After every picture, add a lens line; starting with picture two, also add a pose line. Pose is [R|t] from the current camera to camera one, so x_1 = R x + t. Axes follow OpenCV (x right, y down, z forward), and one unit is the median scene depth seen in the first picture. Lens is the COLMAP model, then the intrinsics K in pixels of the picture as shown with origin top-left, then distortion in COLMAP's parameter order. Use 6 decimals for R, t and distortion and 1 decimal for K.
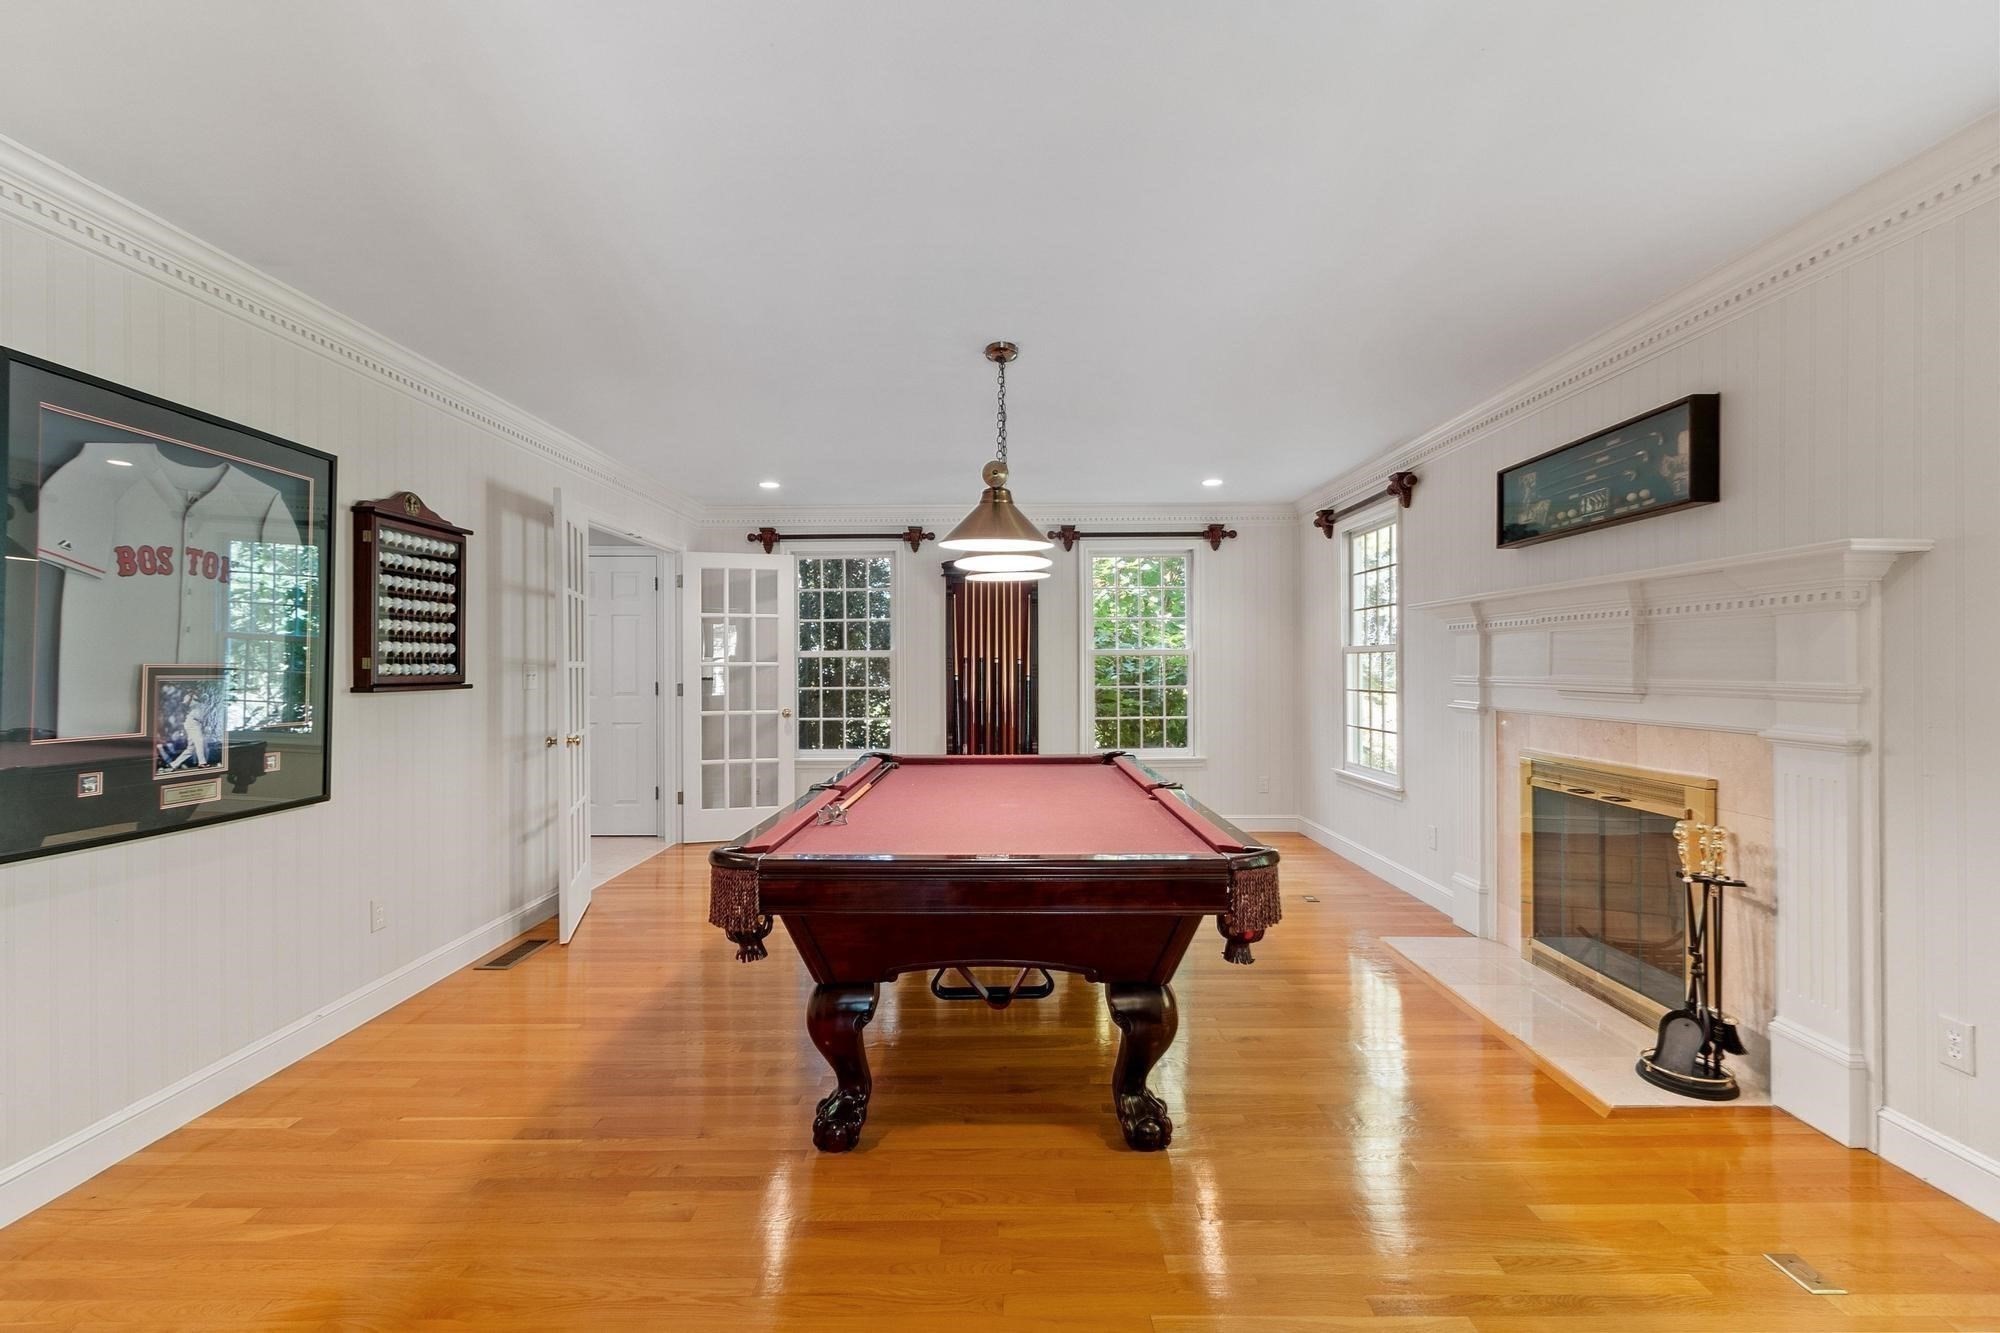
lens RADIAL K [[880.7, 0, 1000.0], [0, 880.7, 666.5], [0, 0, 1]] dist [0.001527, 0.000246]
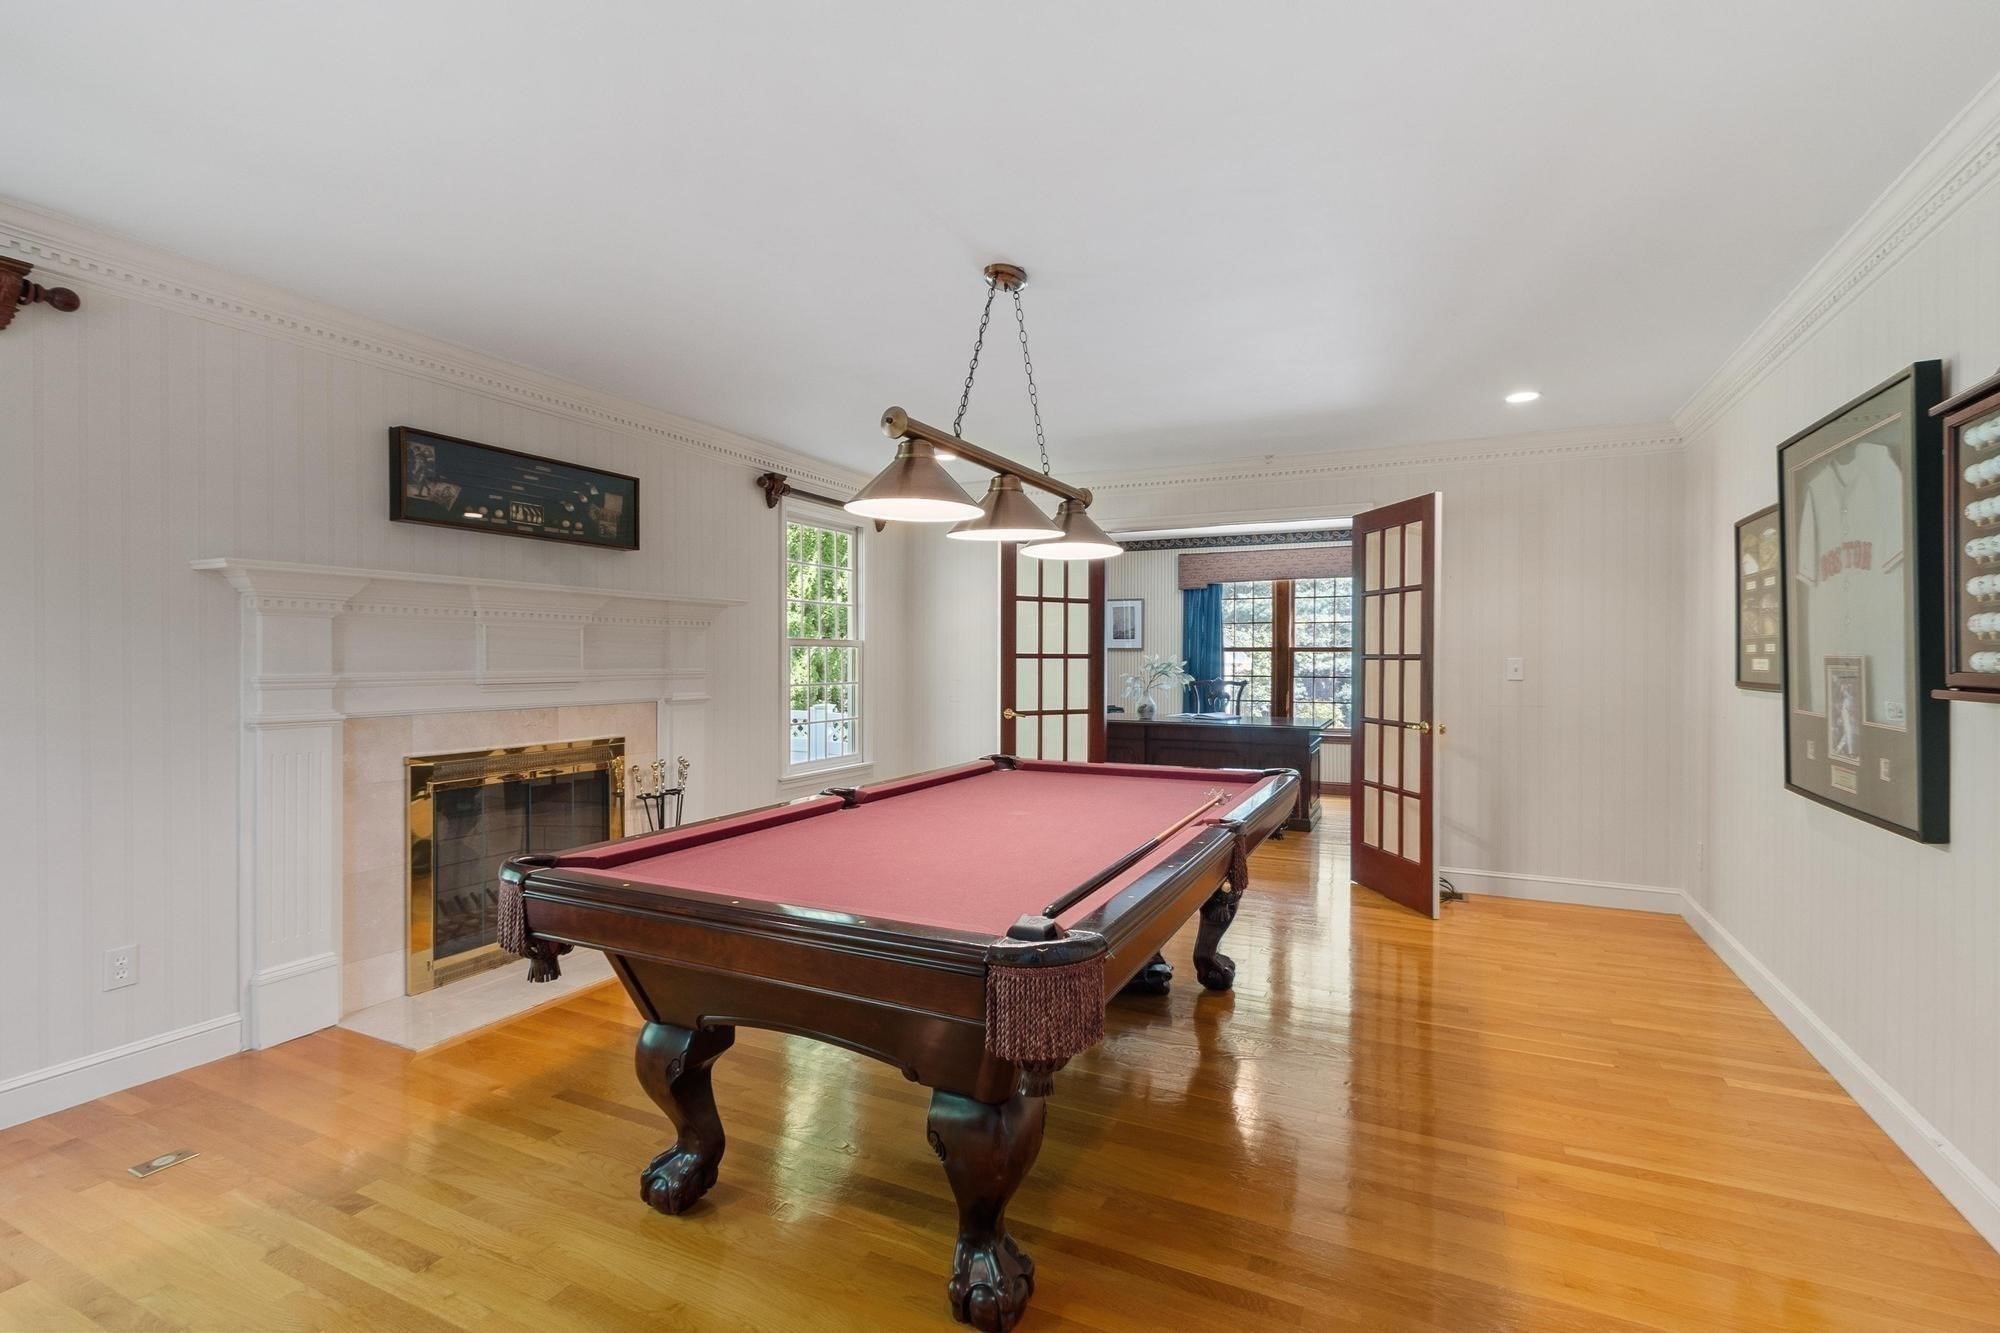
lens RADIAL K [[880.7, 0, 1000.0], [0, 880.7, 666.5], [0, 0, 1]] dist [0.001527, 0.000246]
pose [[-0.896296, -0.000797, 0.443456, -0.364939], [0.003167, 0.999961, 0.008199, 0.000210], [-0.443445, 0.008753, -0.896259, 1.771501]]
